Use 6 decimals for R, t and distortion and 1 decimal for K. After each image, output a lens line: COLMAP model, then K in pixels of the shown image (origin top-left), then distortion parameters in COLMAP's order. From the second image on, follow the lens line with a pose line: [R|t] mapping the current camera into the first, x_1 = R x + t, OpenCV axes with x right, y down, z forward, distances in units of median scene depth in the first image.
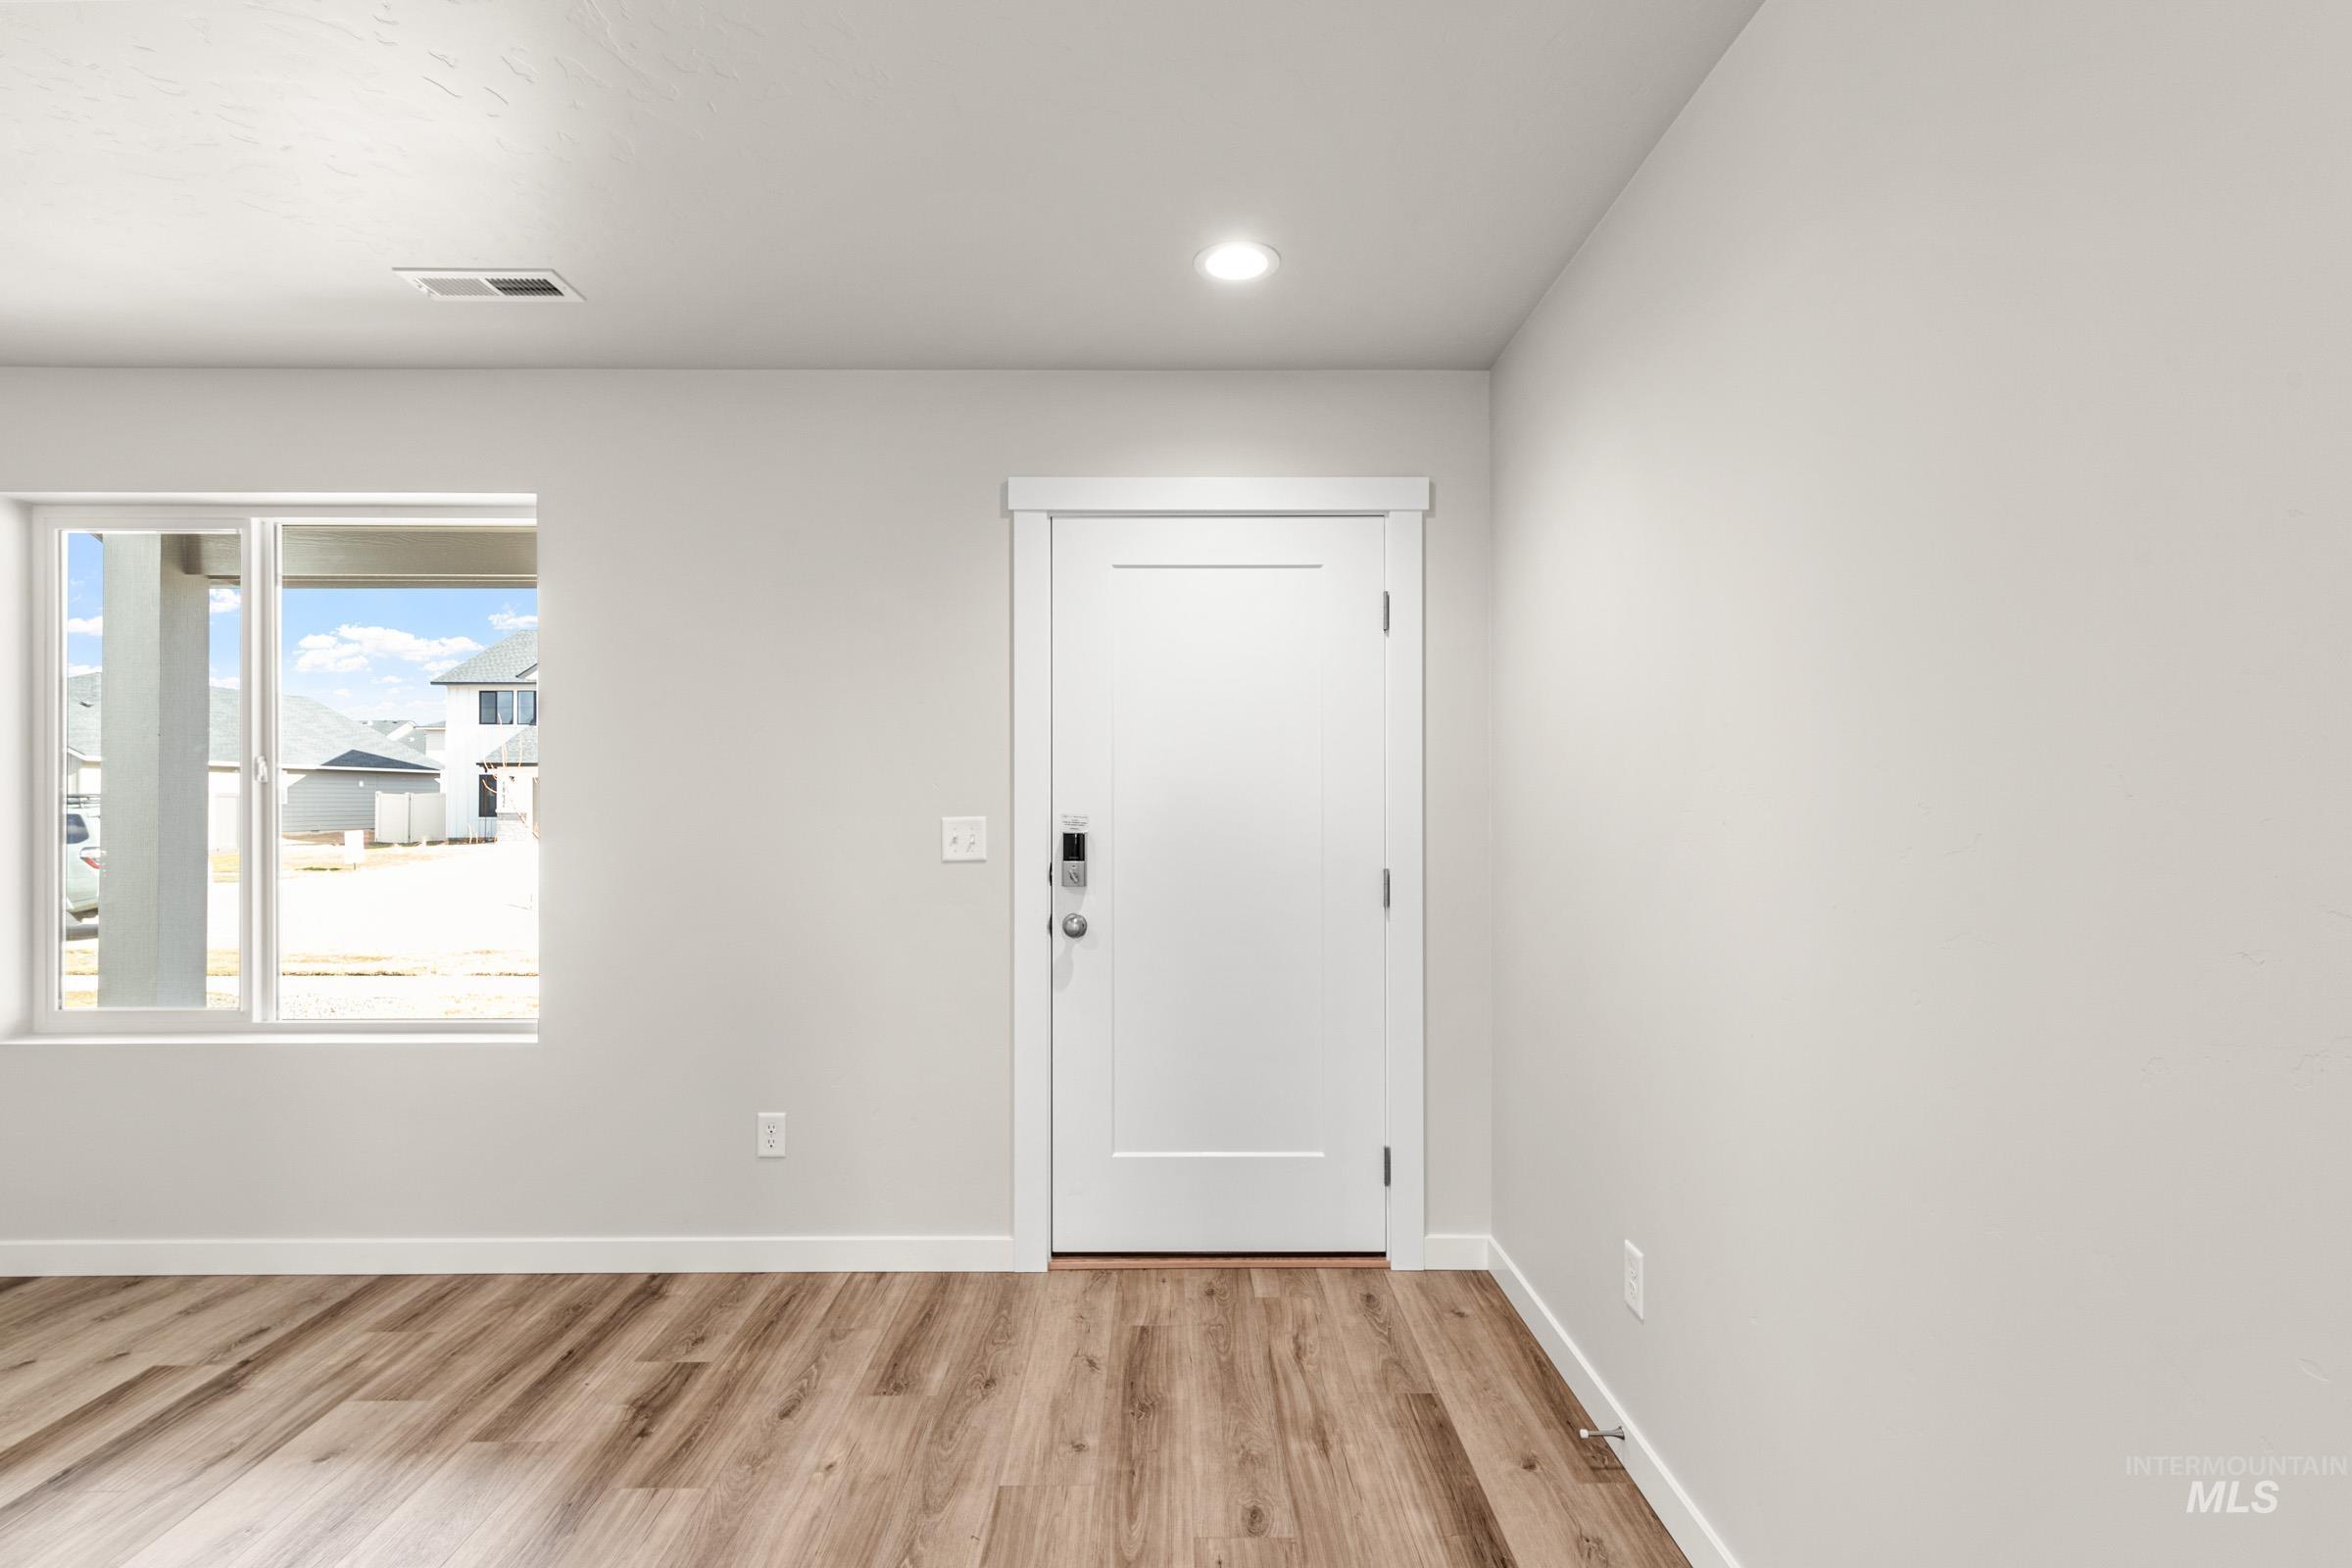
lens RADIAL K [[1093.4, 0, 1164.9], [0, 1093.4, 810.3], [0, 0, 1]] dist [0.006235, 0.000371]
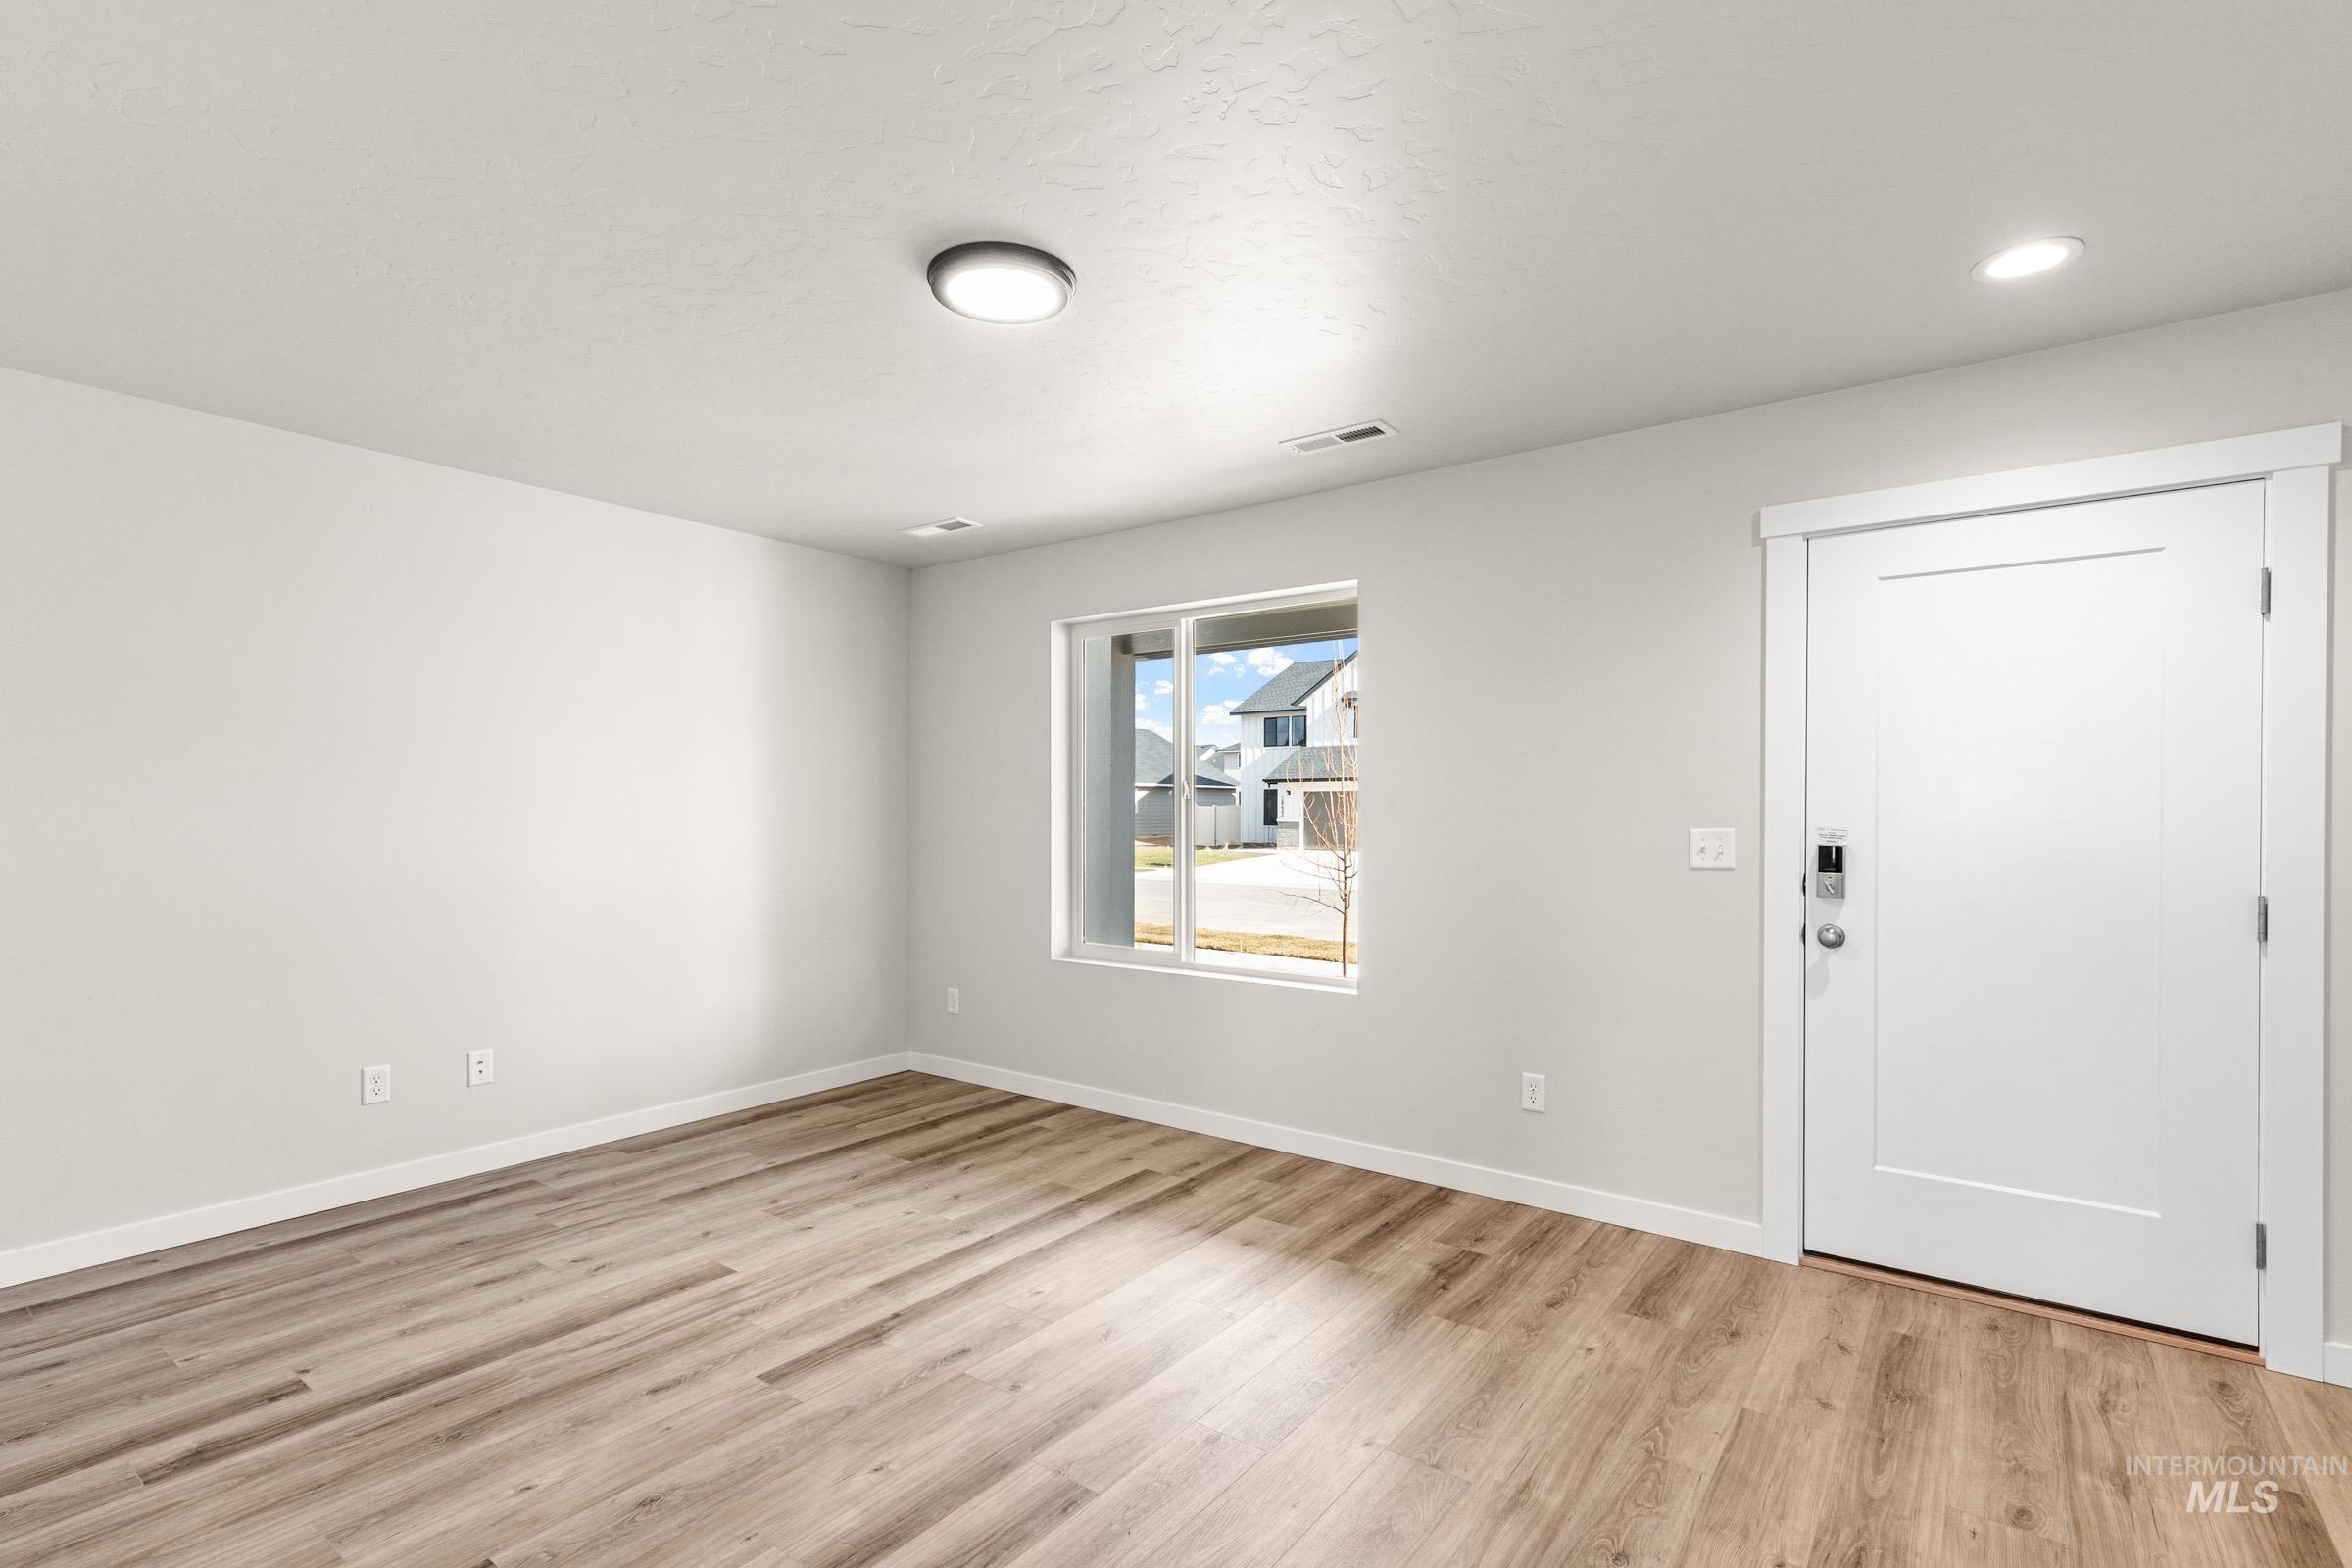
lens RADIAL K [[1093.4, 0, 1164.9], [0, 1093.4, 810.3], [0, 0, 1]] dist [0.006235, 0.000371]
pose [[0.797345, 0.002994, -0.603517, 0.045706], [-0.009506, 0.999926, -0.007599, 0.001898], [0.603449, 0.011795, 0.797314, -0.226752]]
